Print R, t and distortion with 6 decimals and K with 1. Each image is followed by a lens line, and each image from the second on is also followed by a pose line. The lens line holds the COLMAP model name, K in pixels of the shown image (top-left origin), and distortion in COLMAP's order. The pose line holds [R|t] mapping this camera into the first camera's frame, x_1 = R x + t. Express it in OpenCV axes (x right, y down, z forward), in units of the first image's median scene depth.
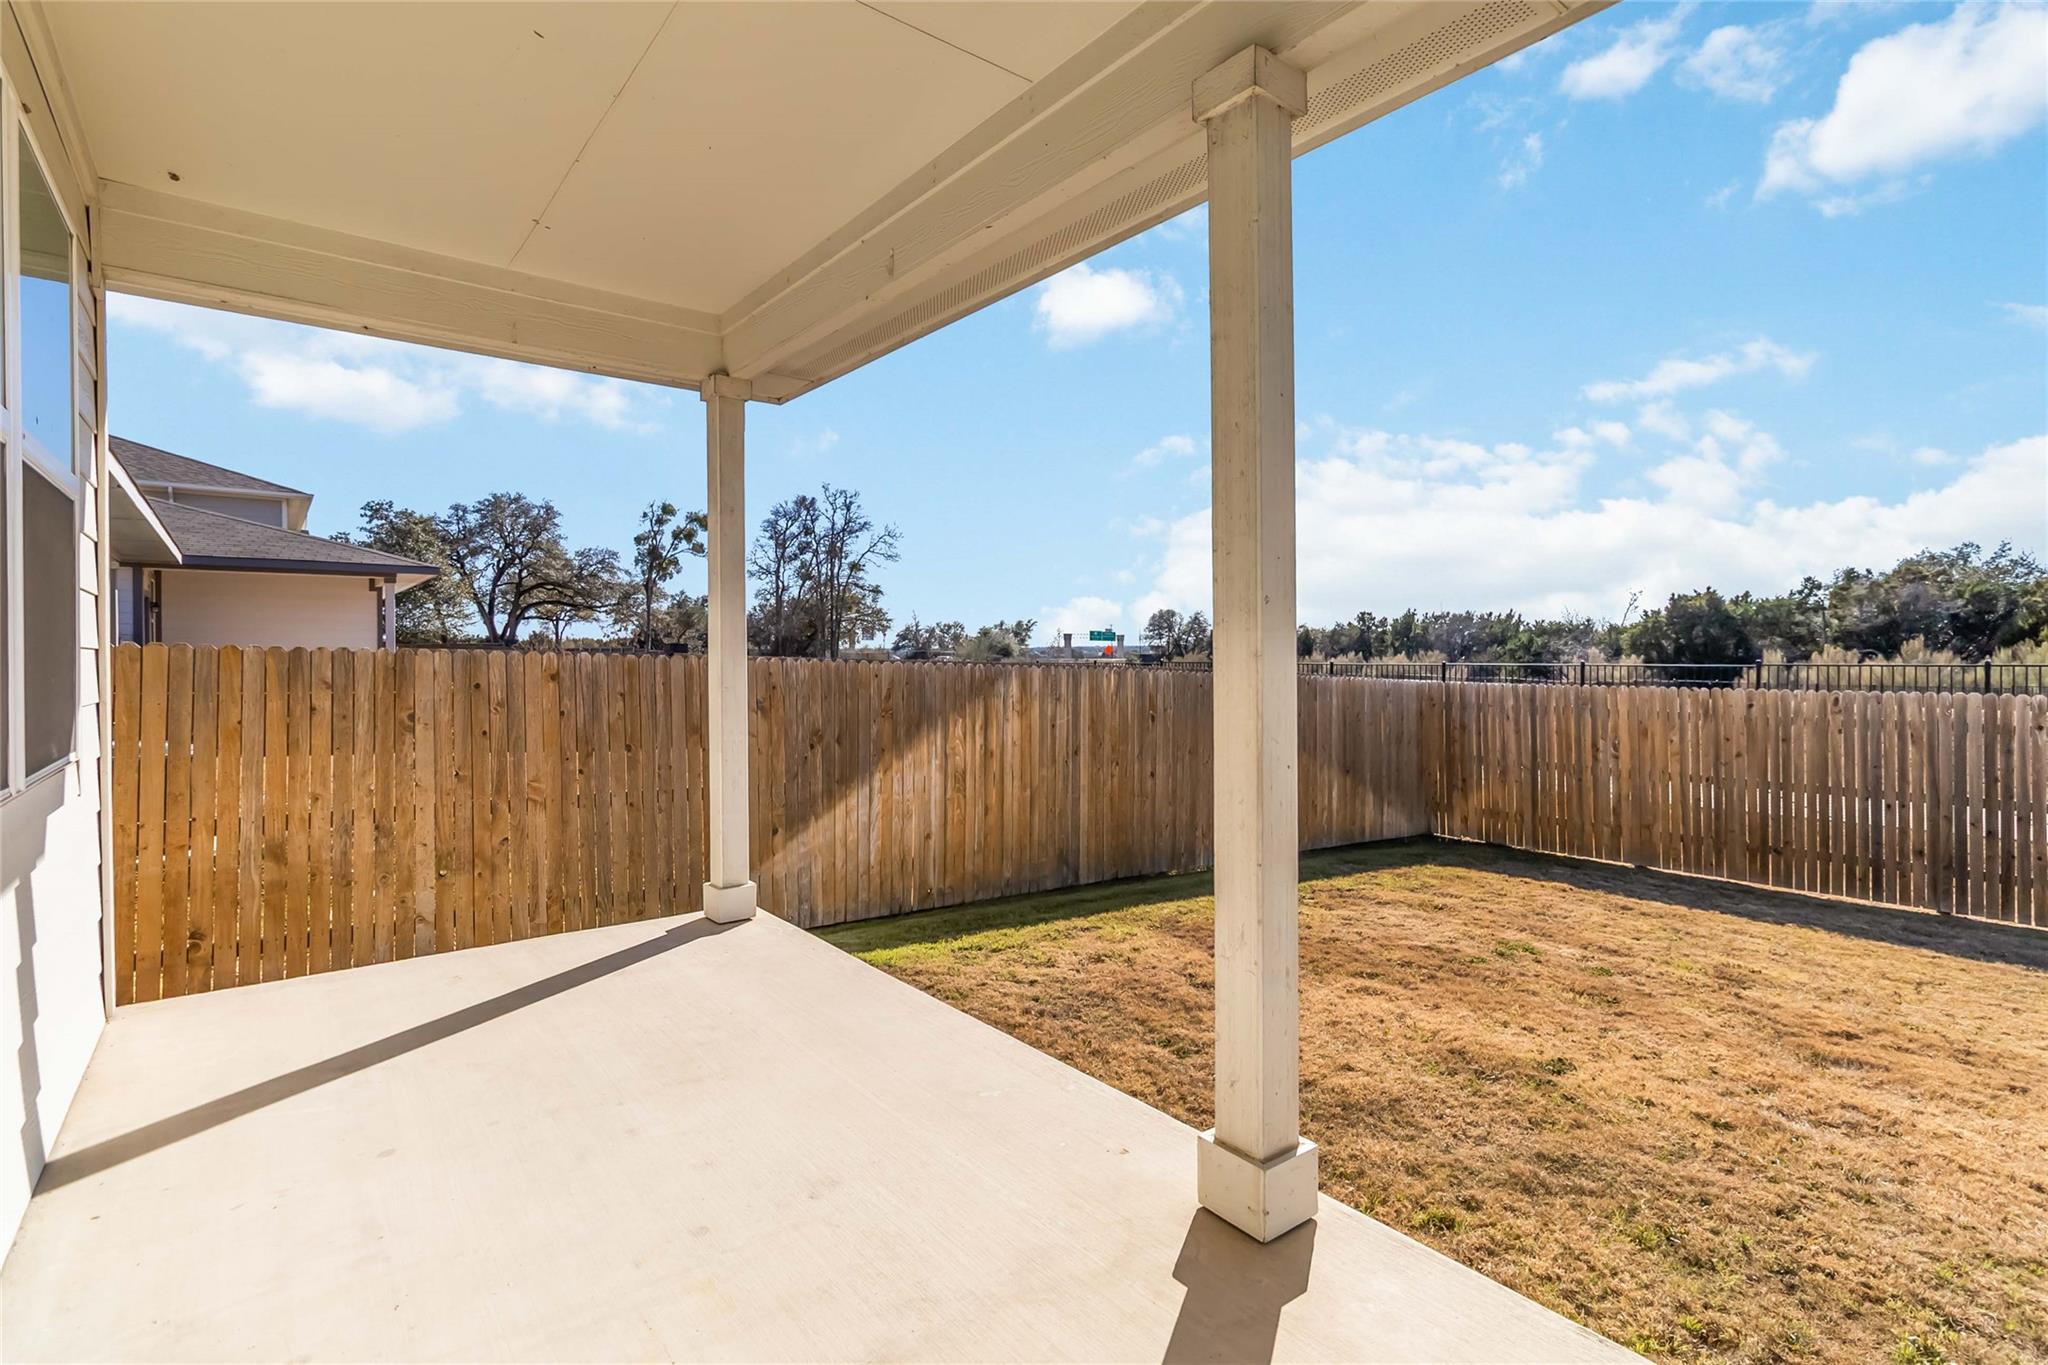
lens RADIAL K [[953.7, 0, 1046.4], [0, 953.7, 651.0], [0, 0, 1]] dist [-0.001937, 0.001000]
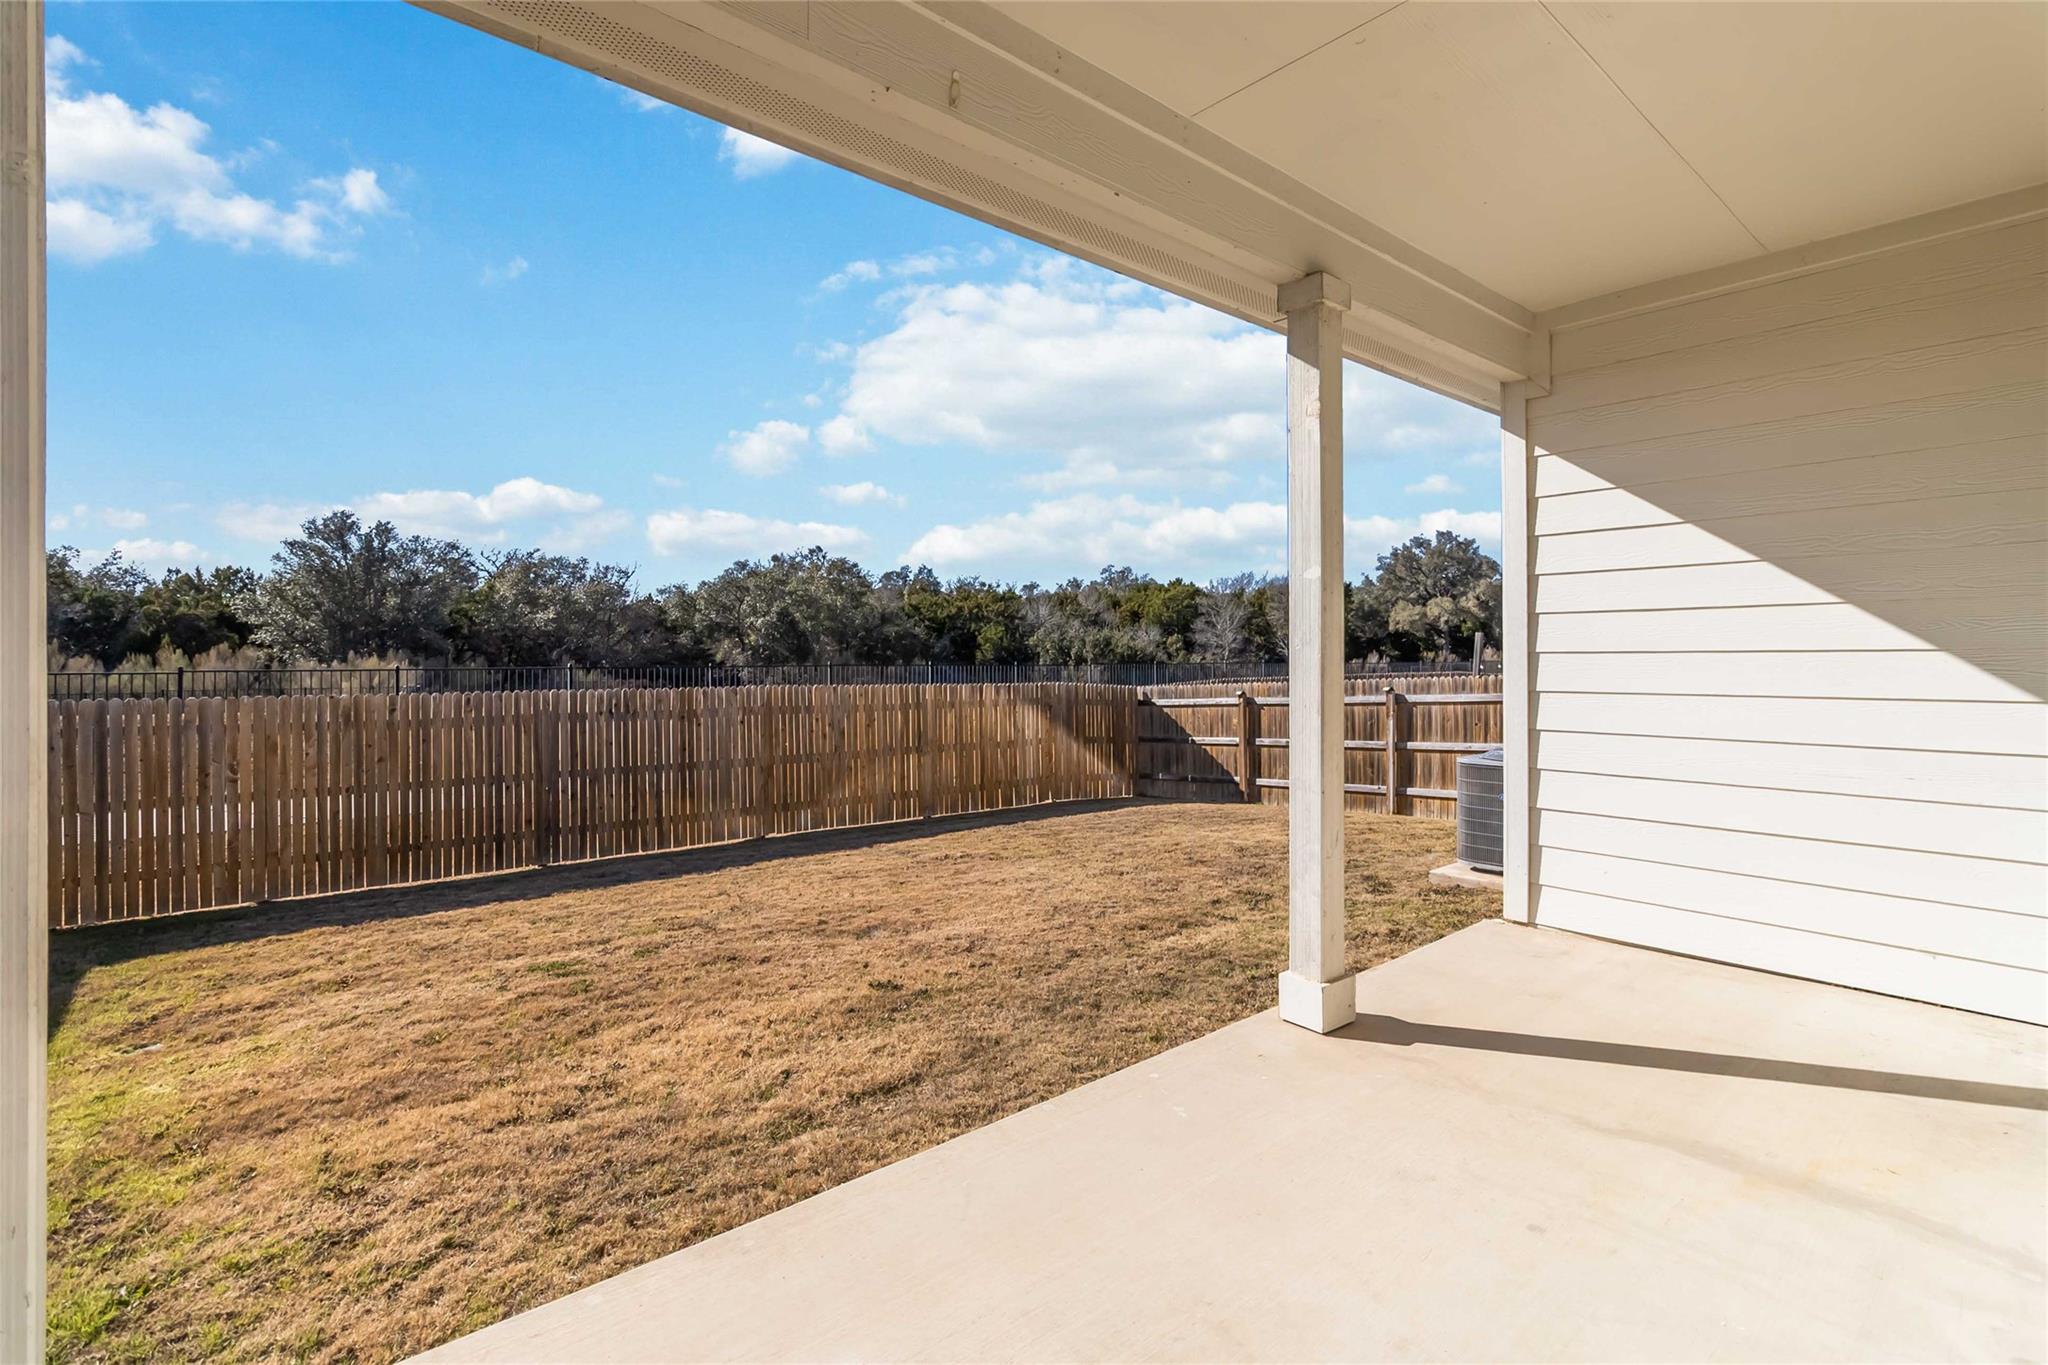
lens RADIAL K [[953.7, 0, 1046.4], [0, 953.7, 651.0], [0, 0, 1]] dist [-0.001937, 0.001000]
pose [[-0.037913, 0.010676, 0.999224, -0.348917], [-0.004137, 0.999933, -0.010841, 0.003640], [-0.999272, -0.004545, -0.037866, 0.401599]]
